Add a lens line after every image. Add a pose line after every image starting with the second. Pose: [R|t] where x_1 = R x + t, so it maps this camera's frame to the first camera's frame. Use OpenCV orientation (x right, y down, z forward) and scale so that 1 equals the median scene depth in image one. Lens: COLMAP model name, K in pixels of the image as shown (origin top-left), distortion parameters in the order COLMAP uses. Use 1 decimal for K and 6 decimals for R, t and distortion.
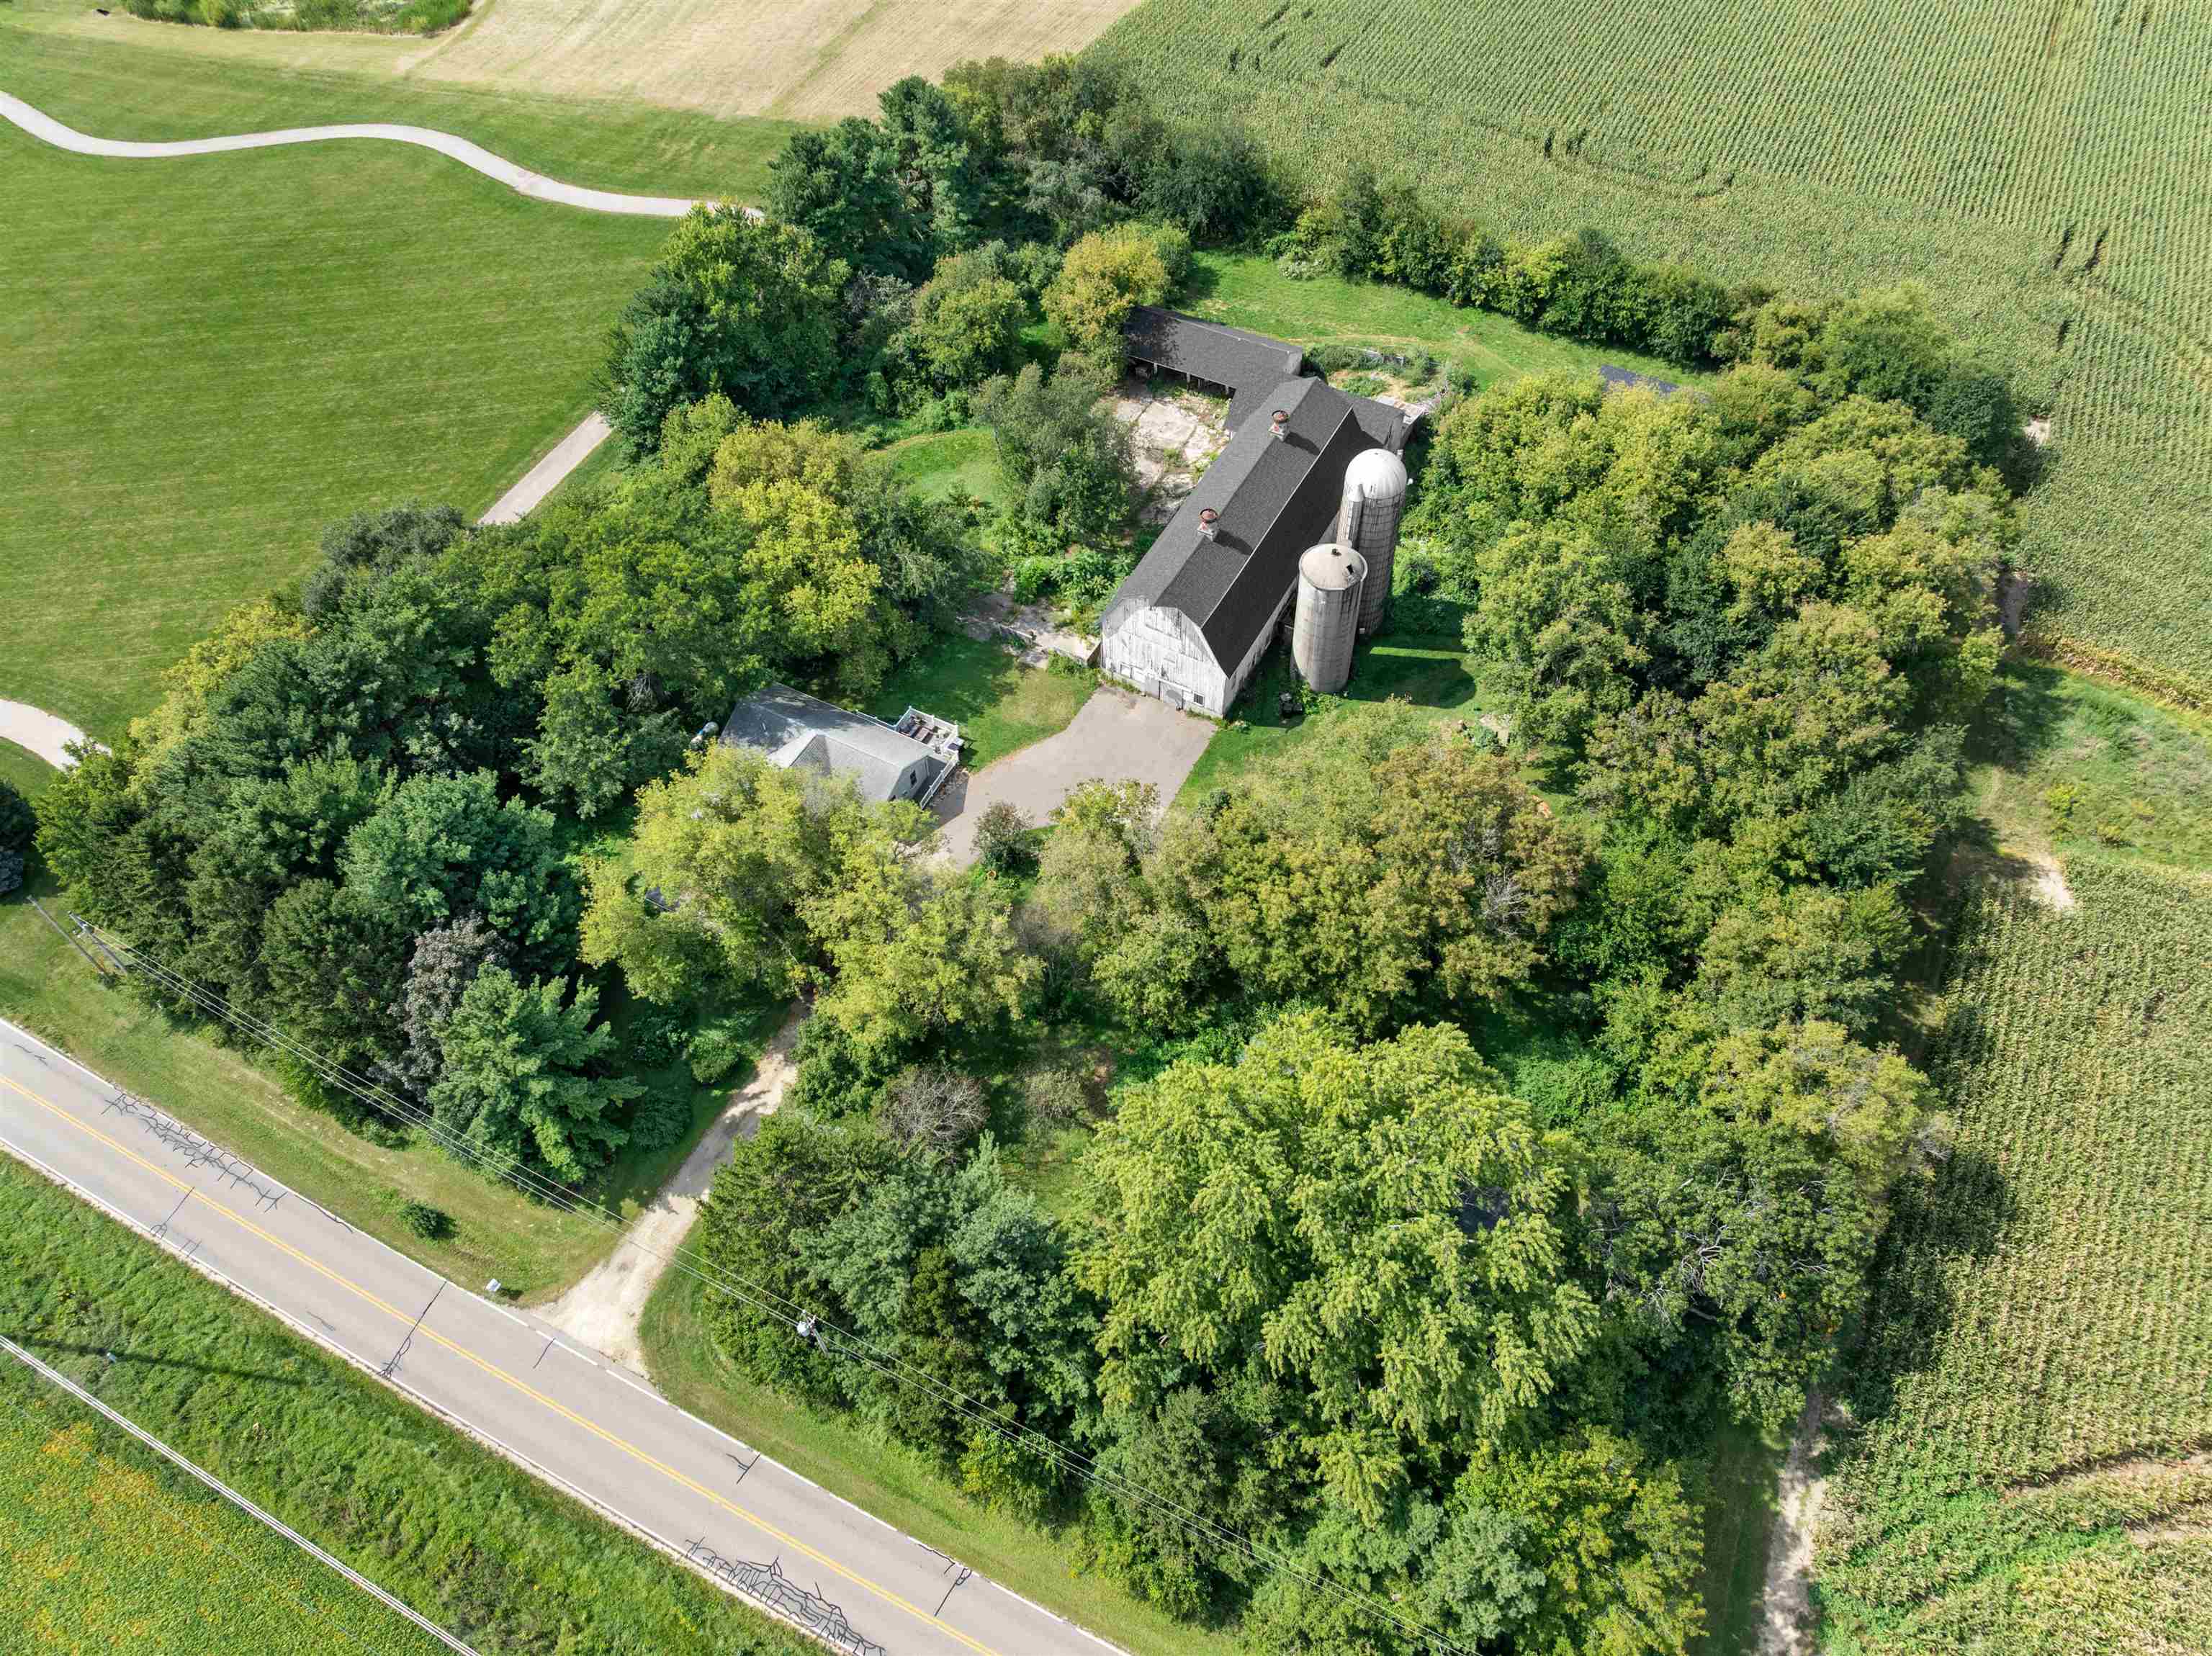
lens RADIAL K [[1548.9, 0, 1114.7], [0, 1548.9, 819.5], [0, 0, 1]] dist [-0.023749, -0.024033]
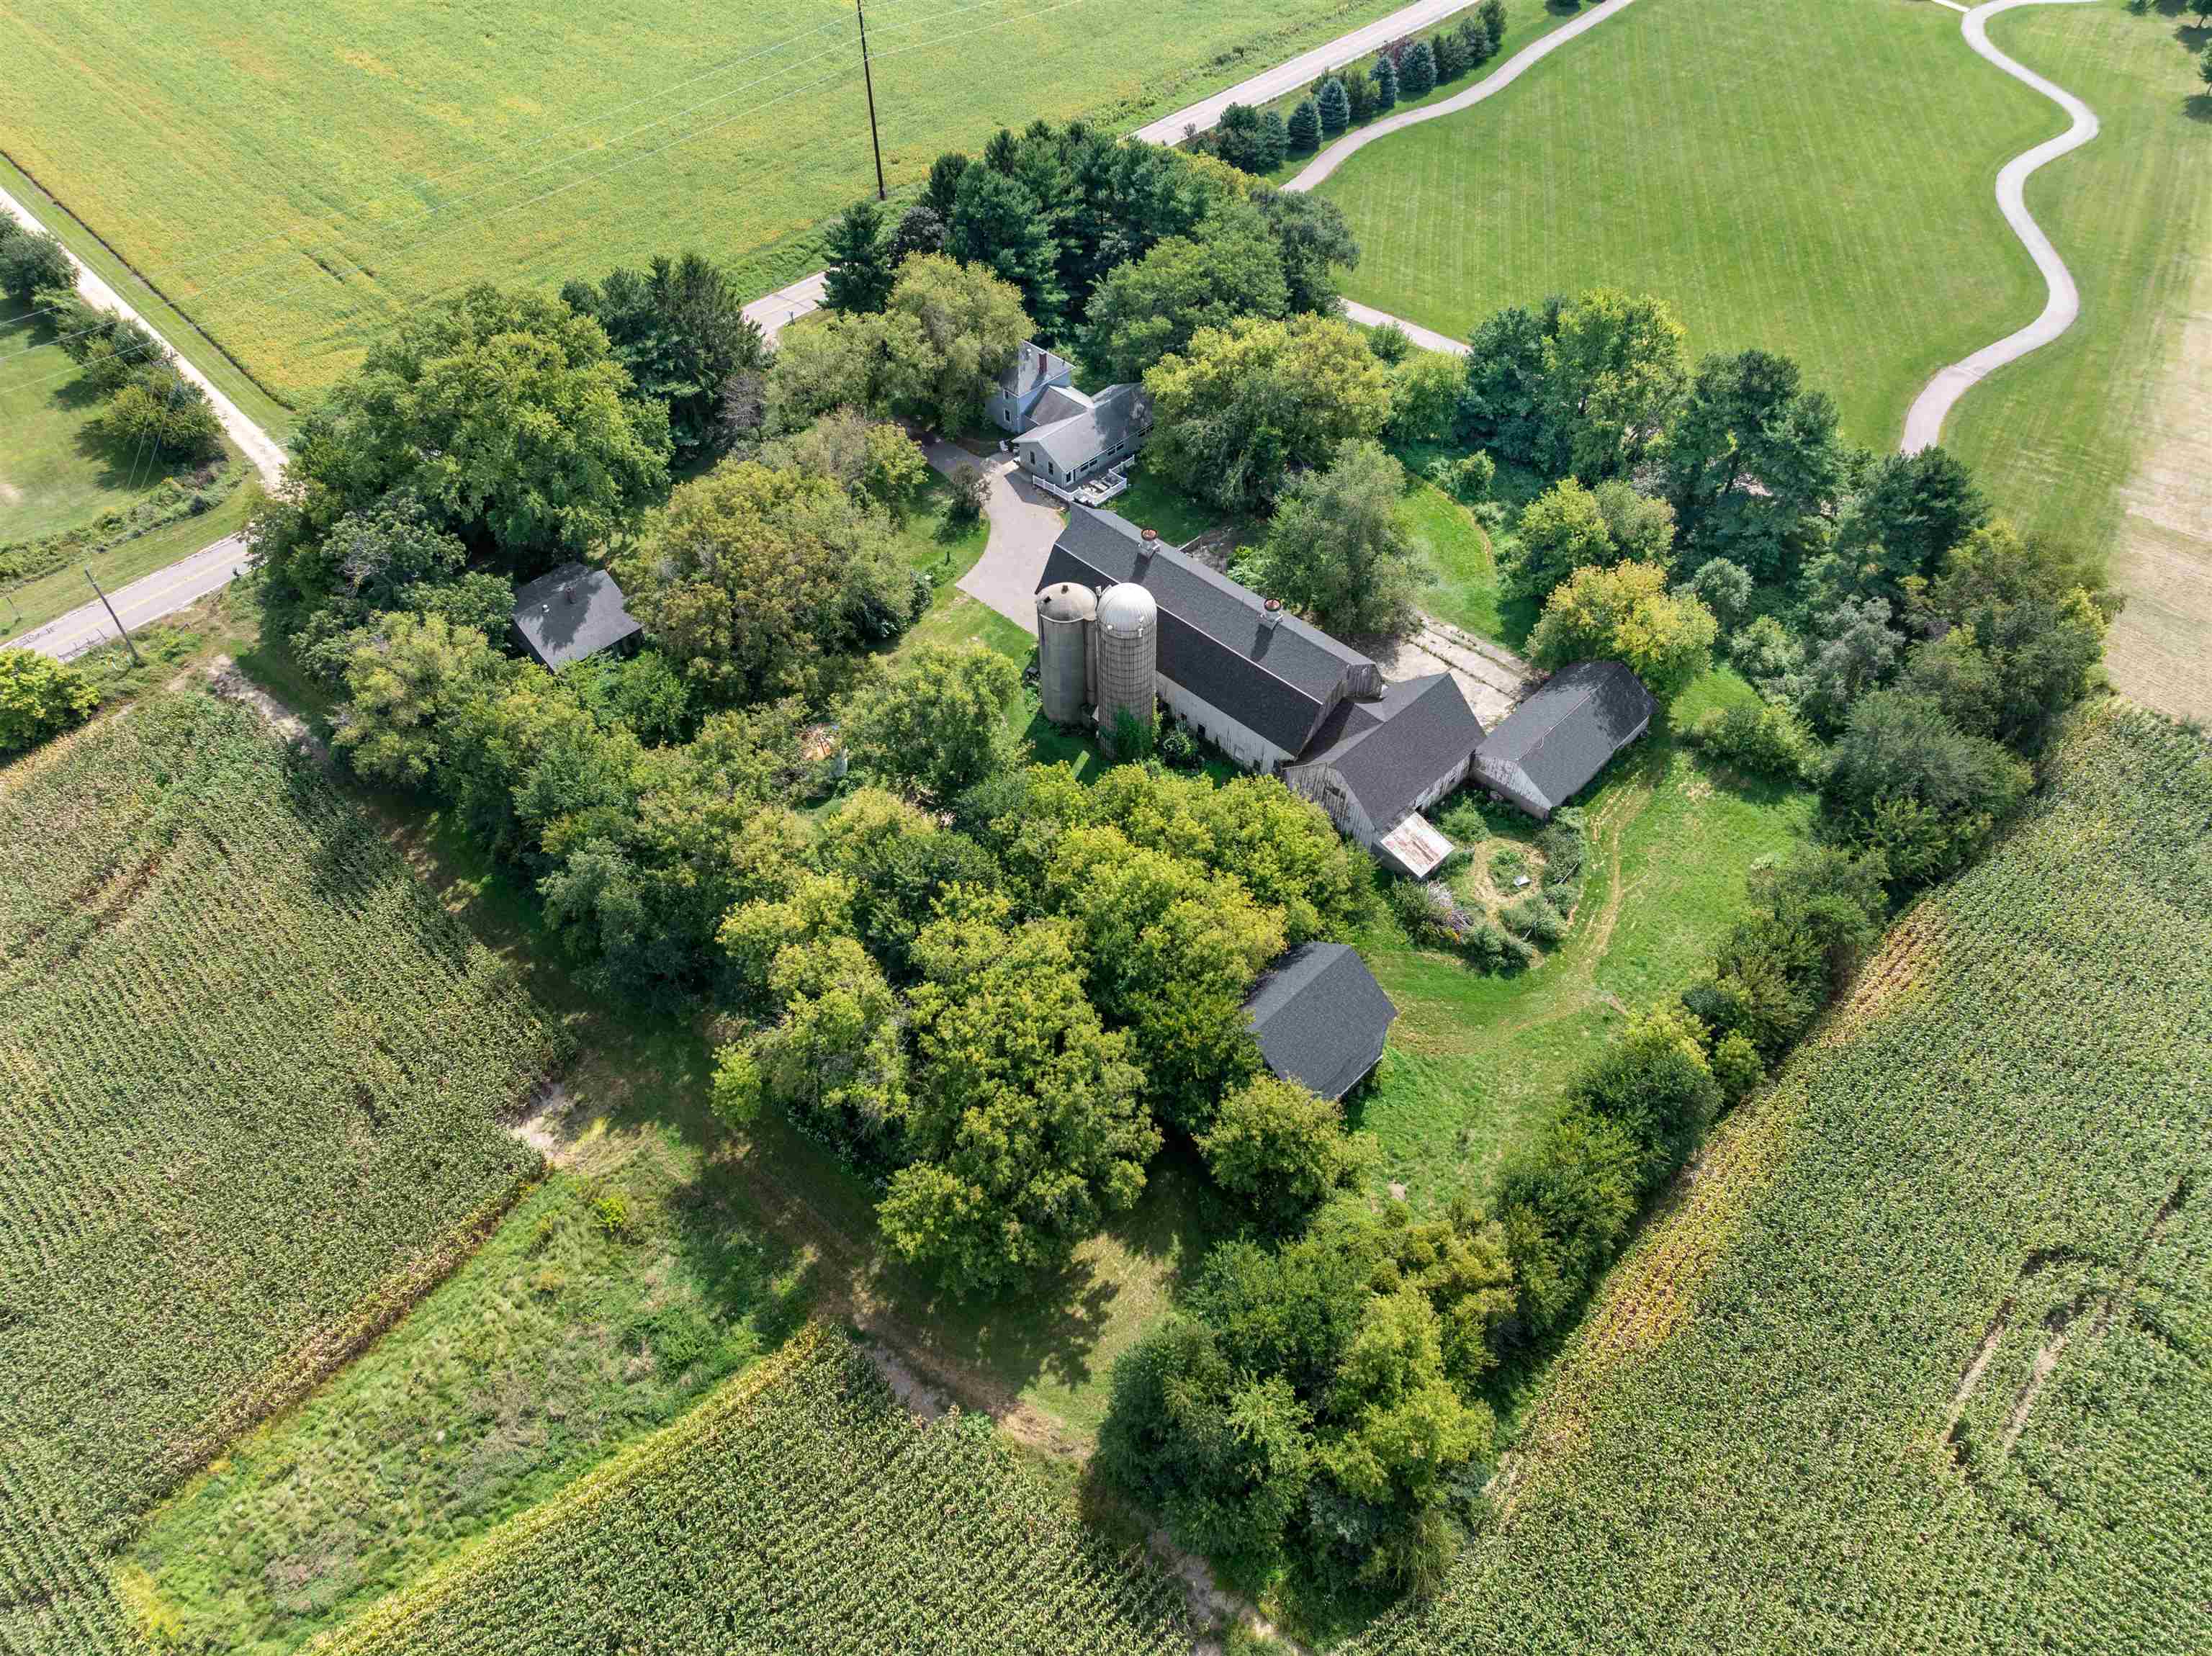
lens RADIAL K [[1548.9, 0, 1114.7], [0, 1548.9, 819.5], [0, 0, 1]] dist [-0.023749, -0.024033]
pose [[-0.282431, 0.711216, -0.643743, 0.834513], [-0.749014, 0.255771, 0.611195, -0.723503], [0.599342, 0.654793, 0.460473, 0.549794]]
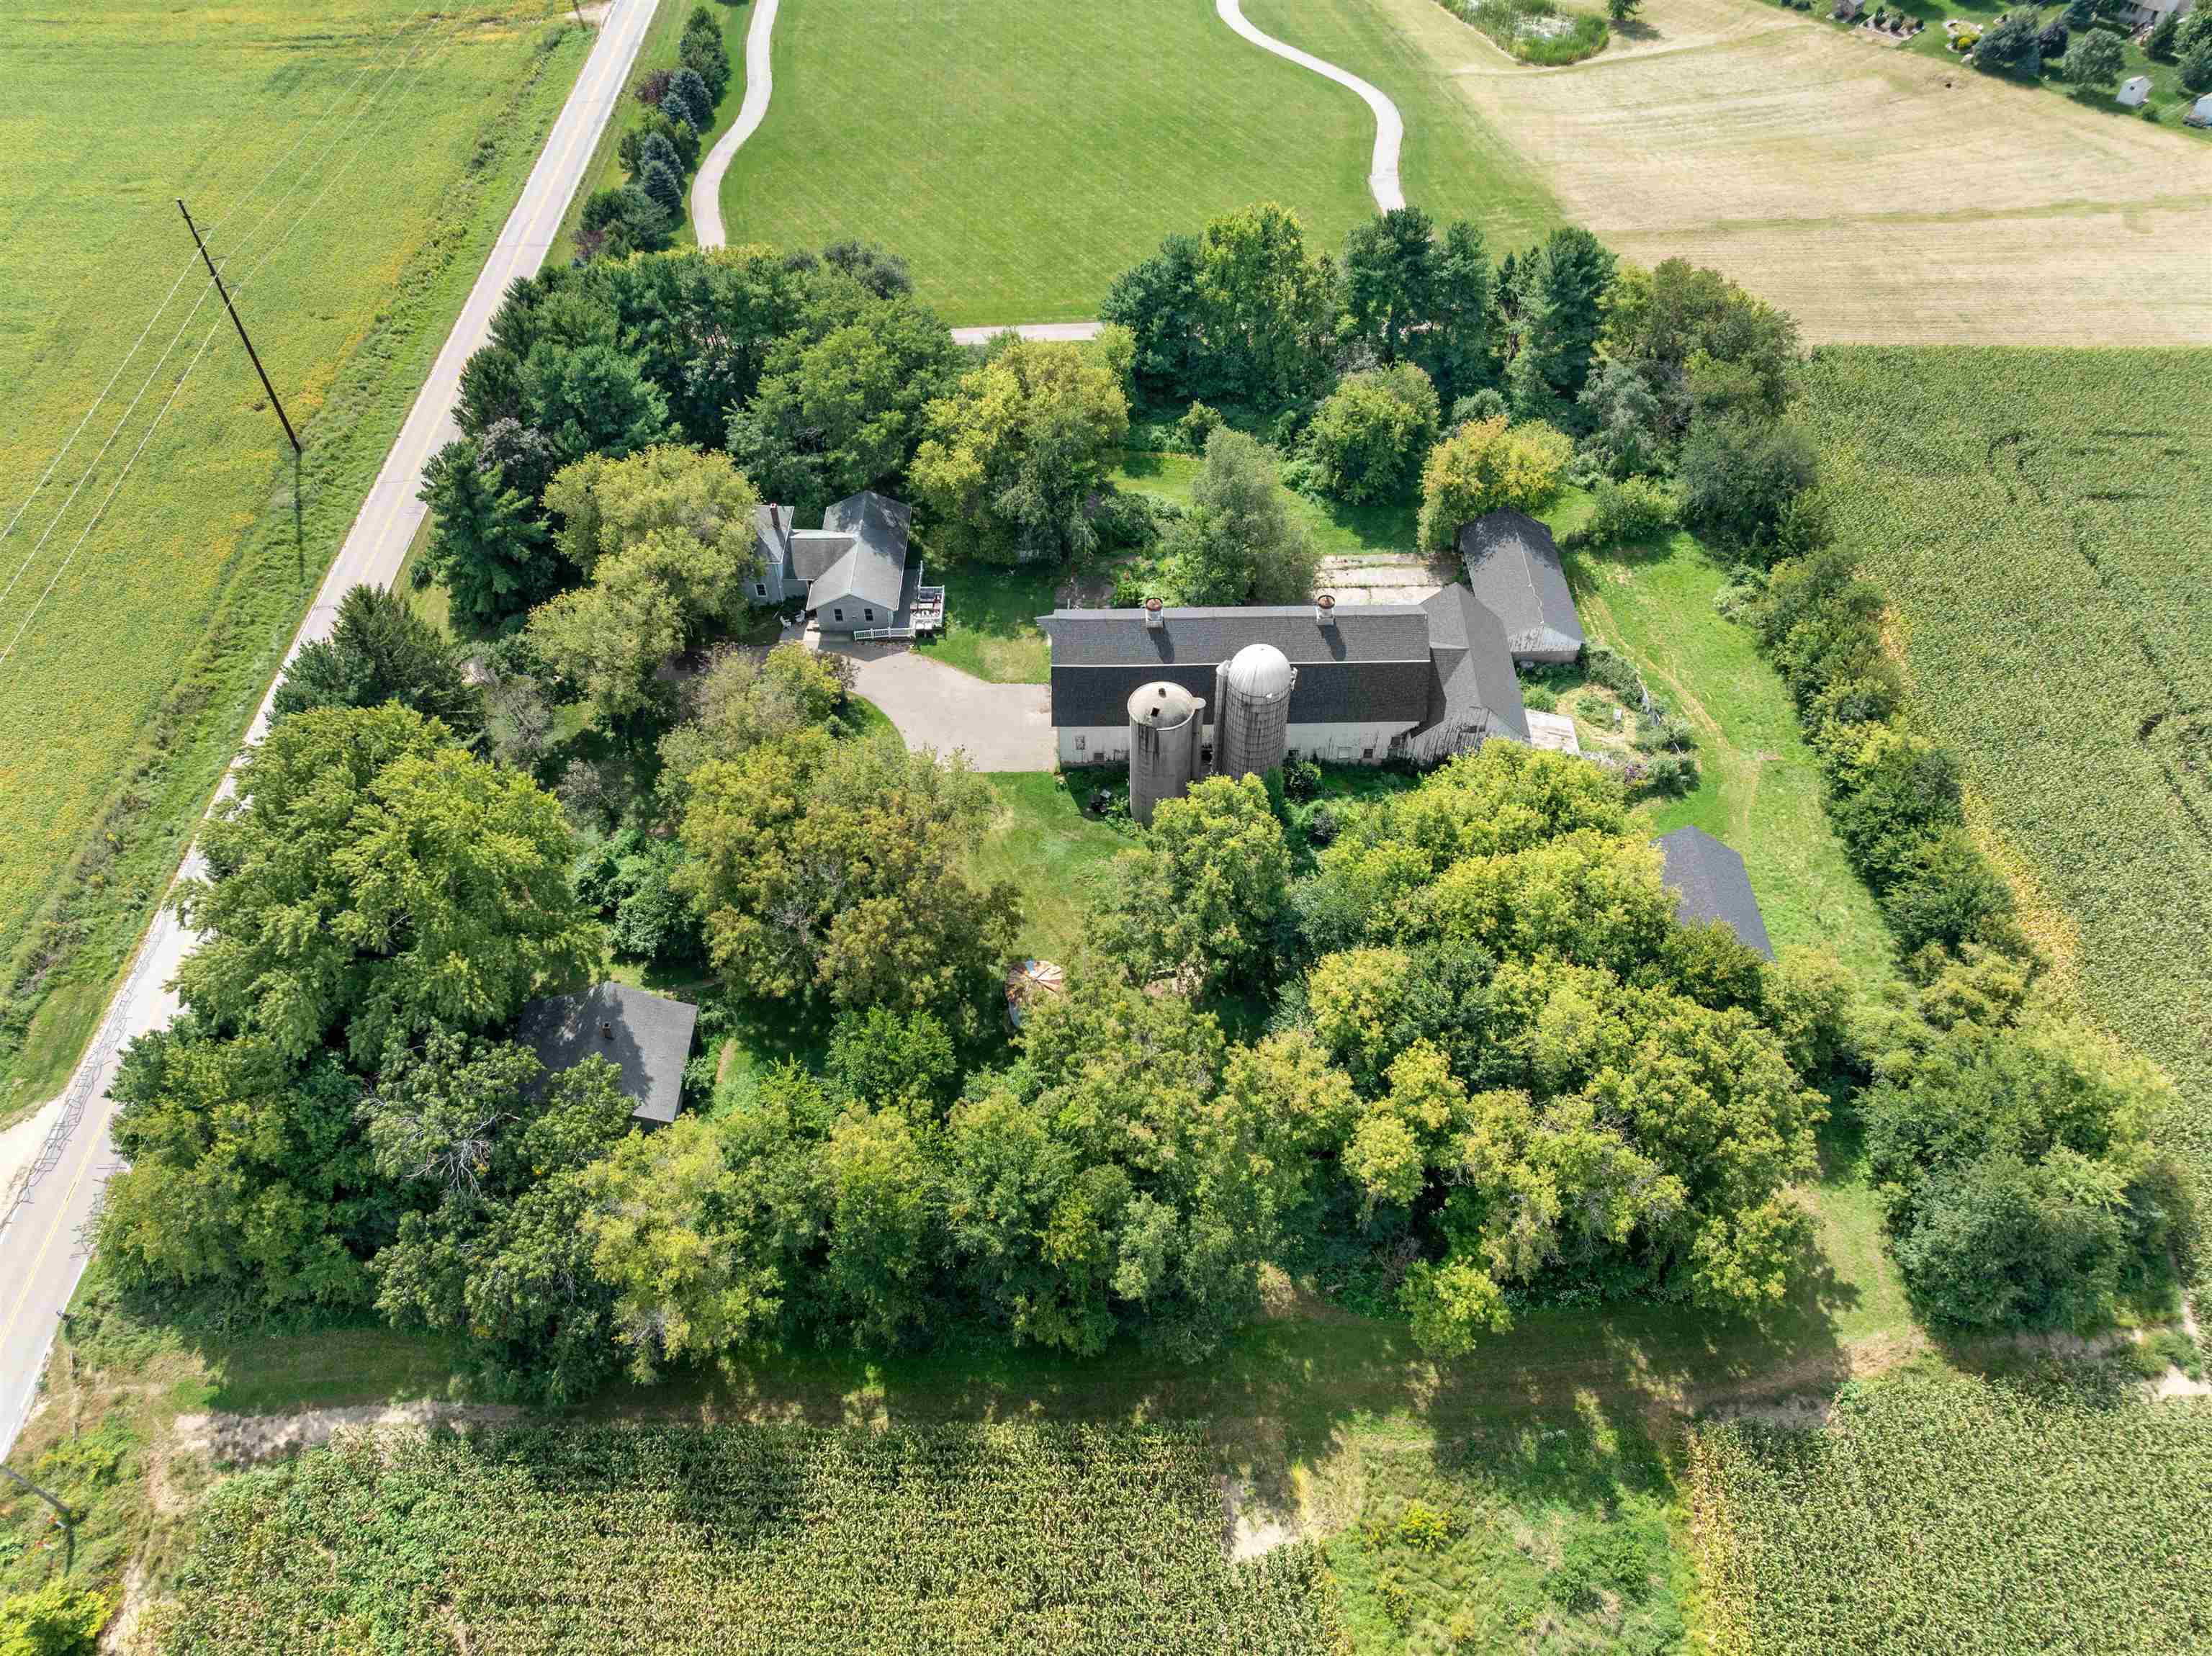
lens RADIAL K [[1549.8, 0, 1117.3], [0, 1549.8, 826.4], [0, 0, 1]] dist [-0.038555, -0.002487]
pose [[0.474298, 0.664602, -0.577360, 0.668111], [-0.691191, 0.687295, 0.223339, -0.277305], [0.545249, 0.293137, 0.785350, 0.201223]]
